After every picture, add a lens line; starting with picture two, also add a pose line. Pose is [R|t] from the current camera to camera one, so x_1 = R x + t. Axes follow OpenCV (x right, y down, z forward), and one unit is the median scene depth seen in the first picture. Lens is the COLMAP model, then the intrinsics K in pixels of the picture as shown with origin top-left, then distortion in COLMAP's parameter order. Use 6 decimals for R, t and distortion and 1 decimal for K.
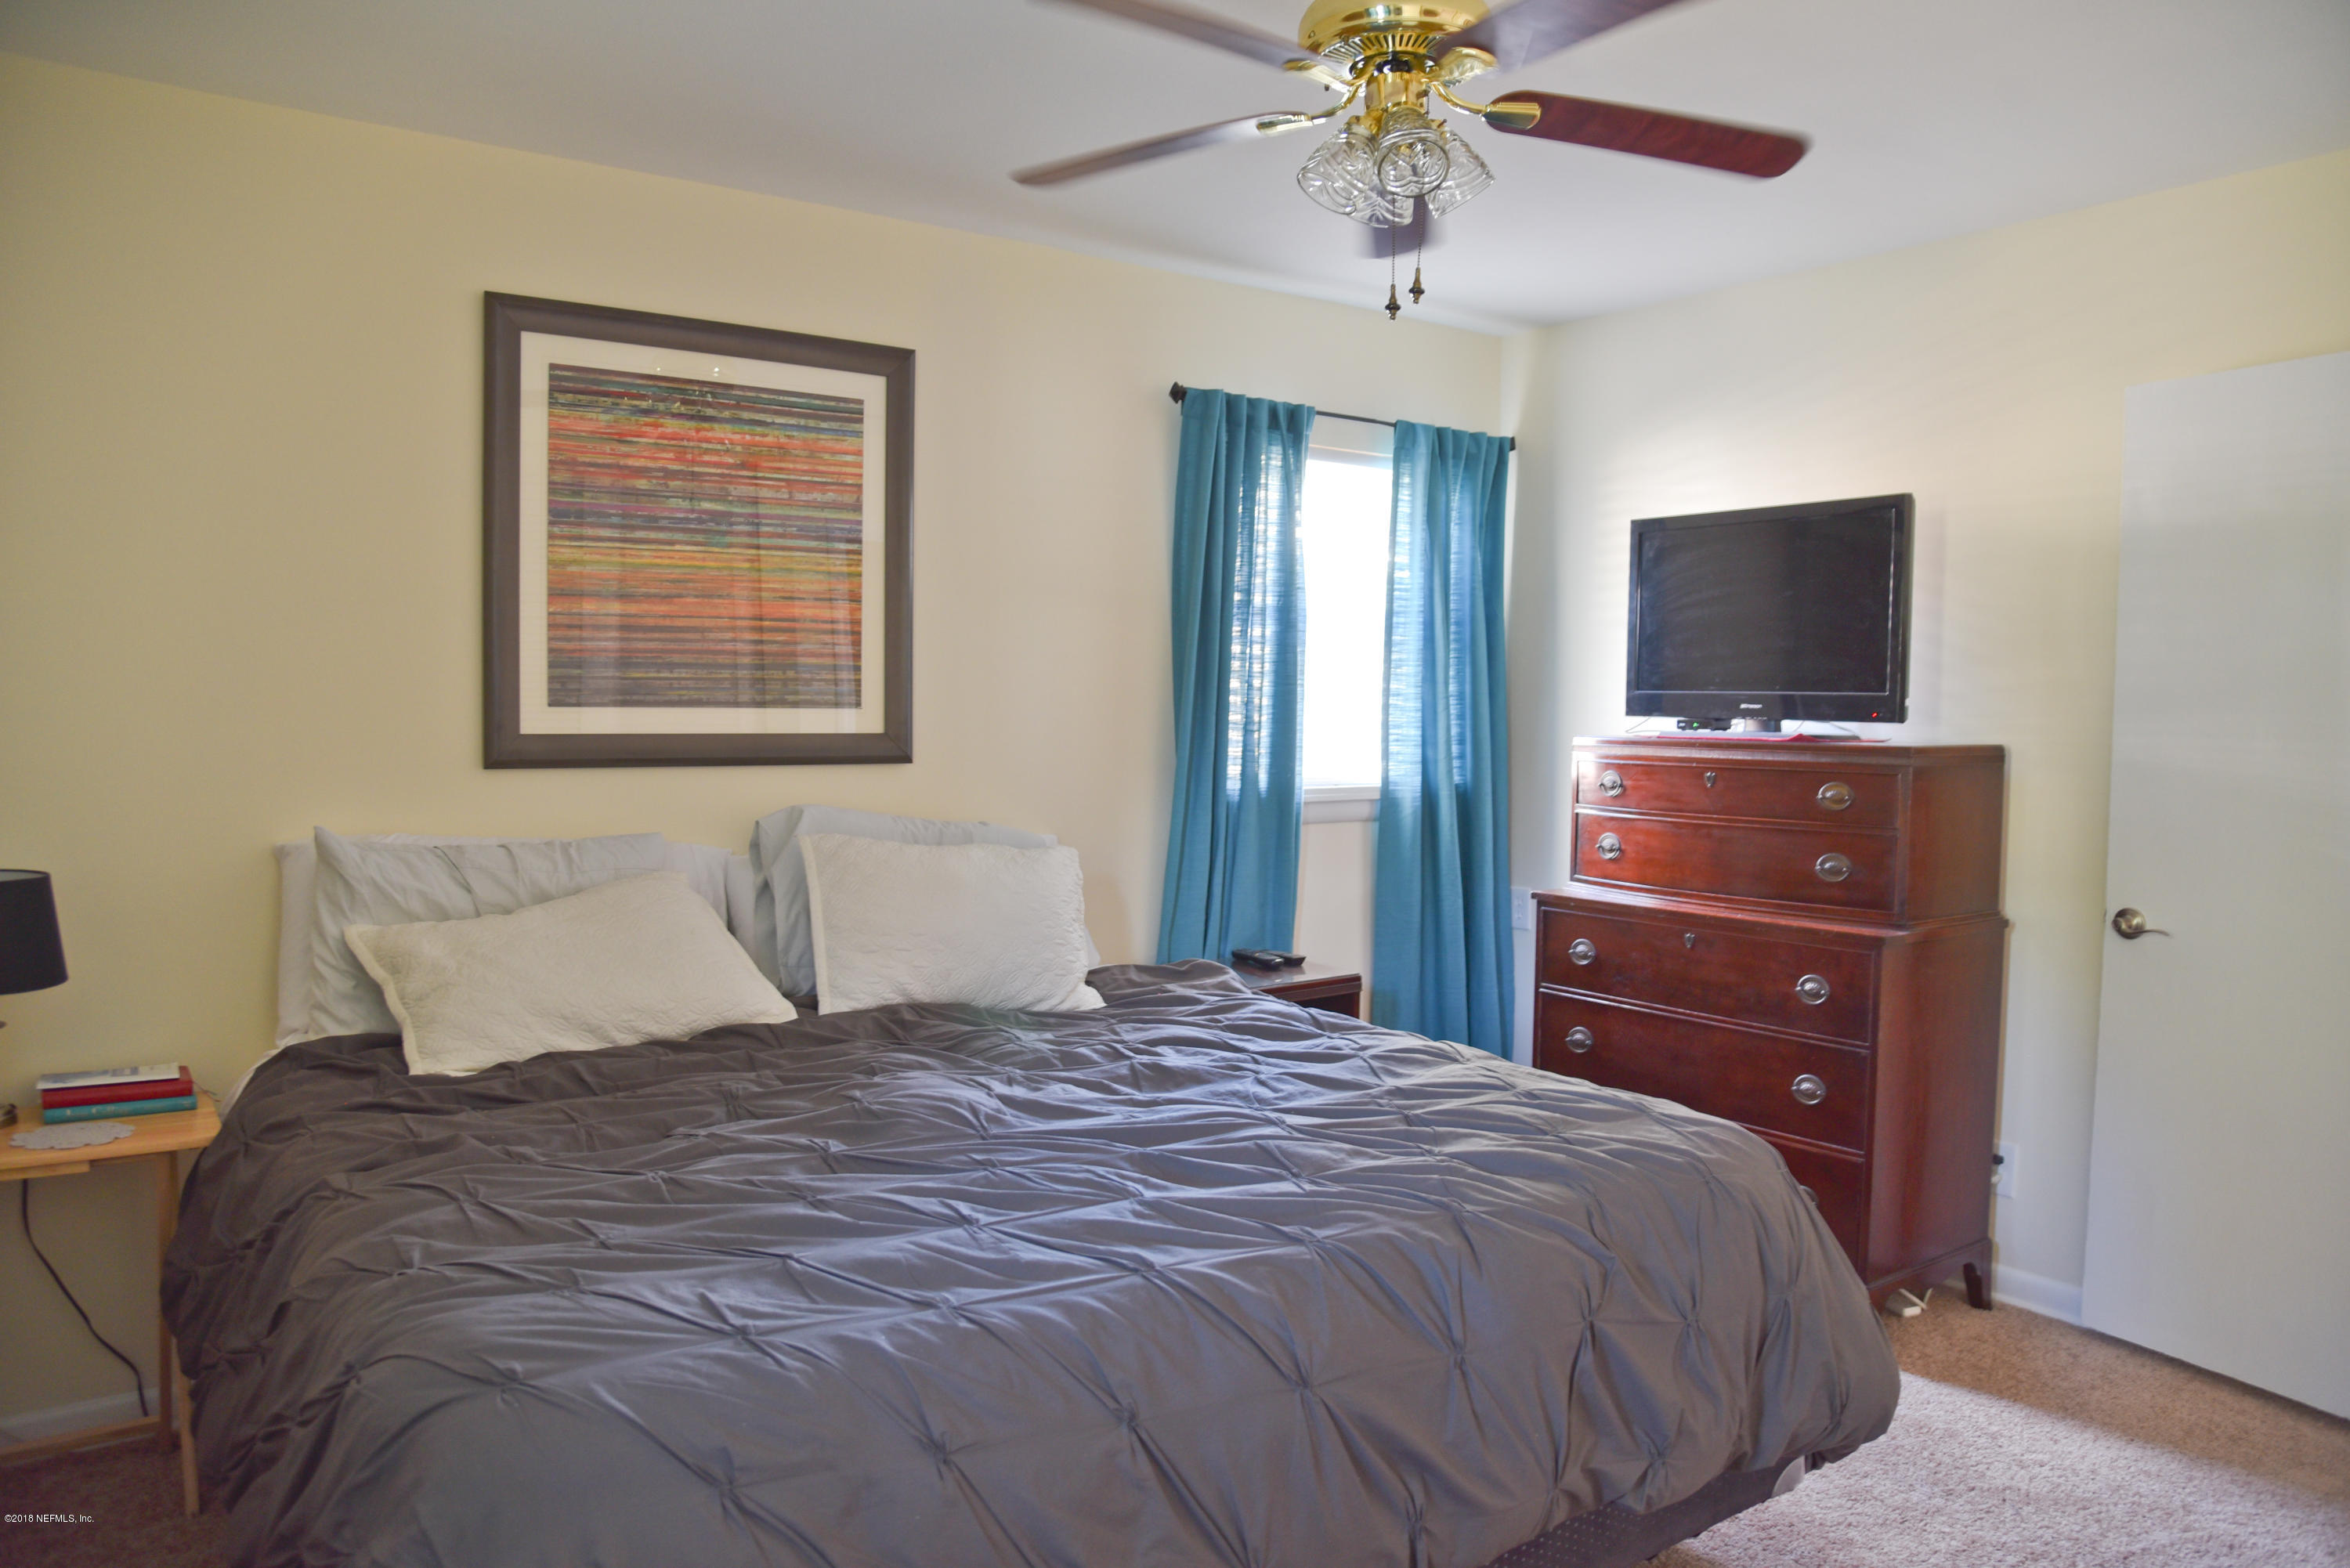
lens RADIAL K [[1618.7, 0, 1165.4], [0, 1618.7, 790.0], [0, 0, 1]] dist [-0.121942, 0.077010]
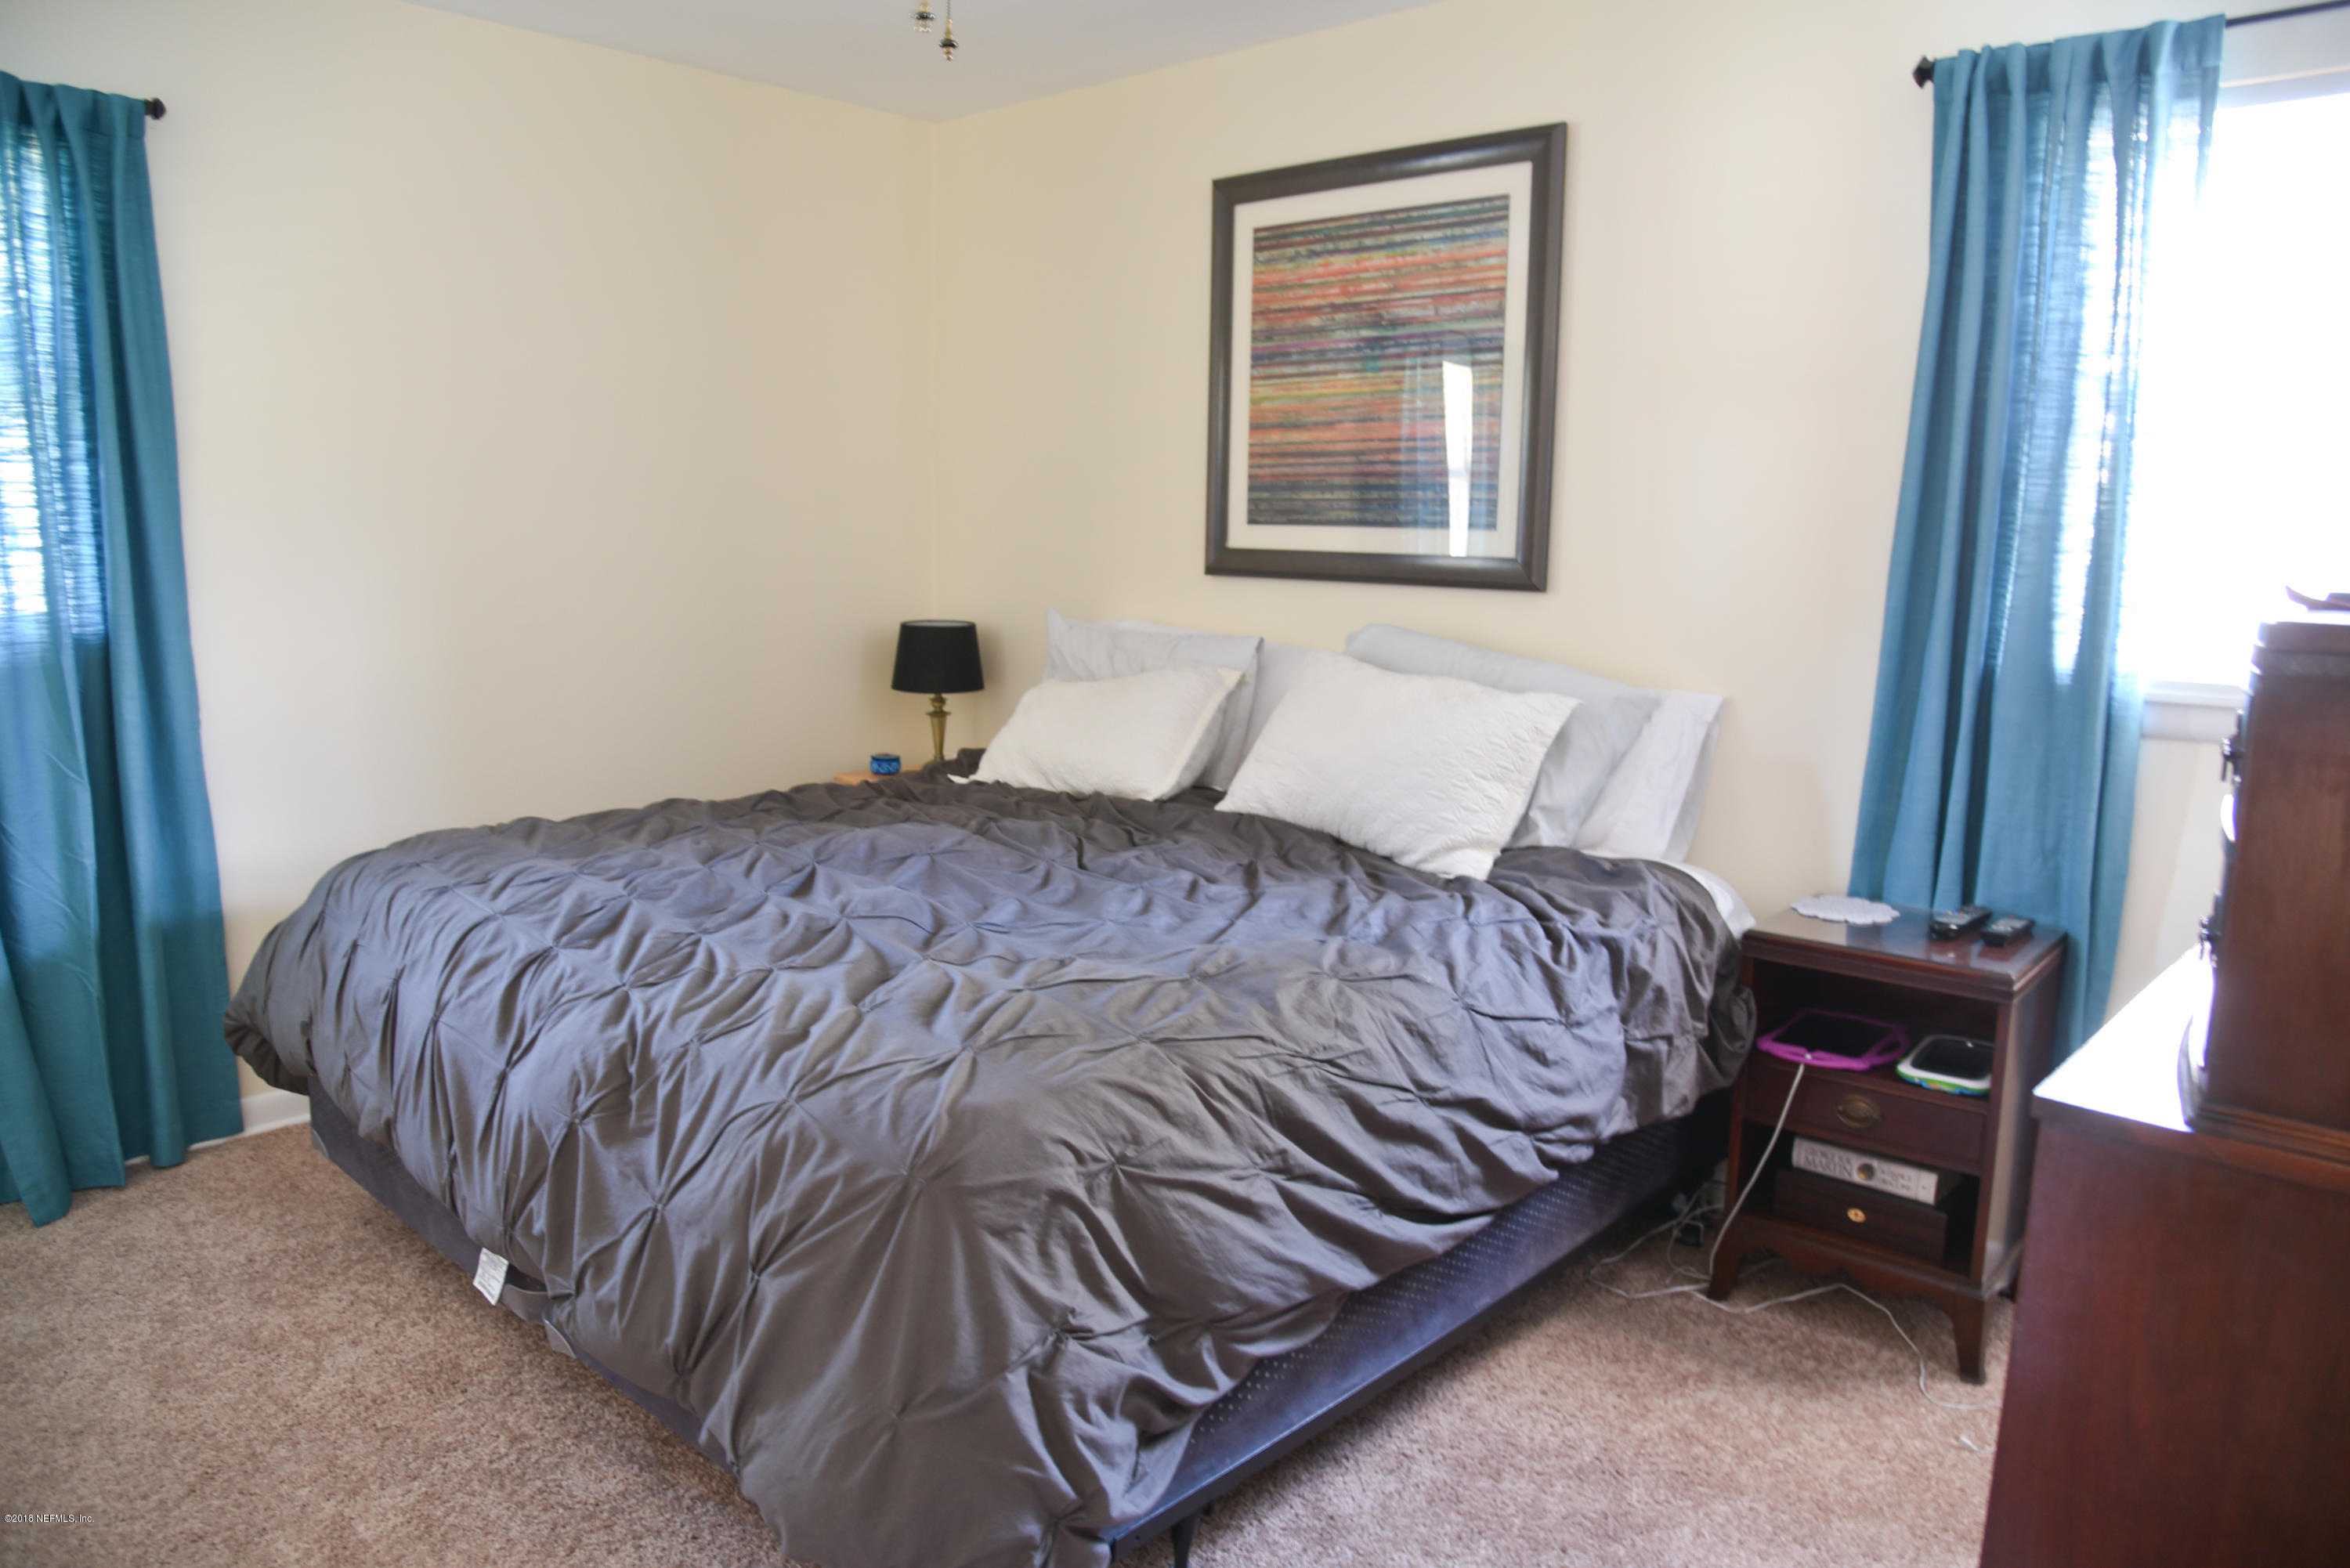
lens RADIAL K [[1618.7, 0, 1165.4], [0, 1618.7, 790.0], [0, 0, 1]] dist [-0.121942, 0.077010]
pose [[0.185718, 0.160115, -0.969470, 0.755627], [-0.060466, 0.986627, 0.151365, -0.033480], [0.980741, 0.030509, 0.192916, 0.679095]]
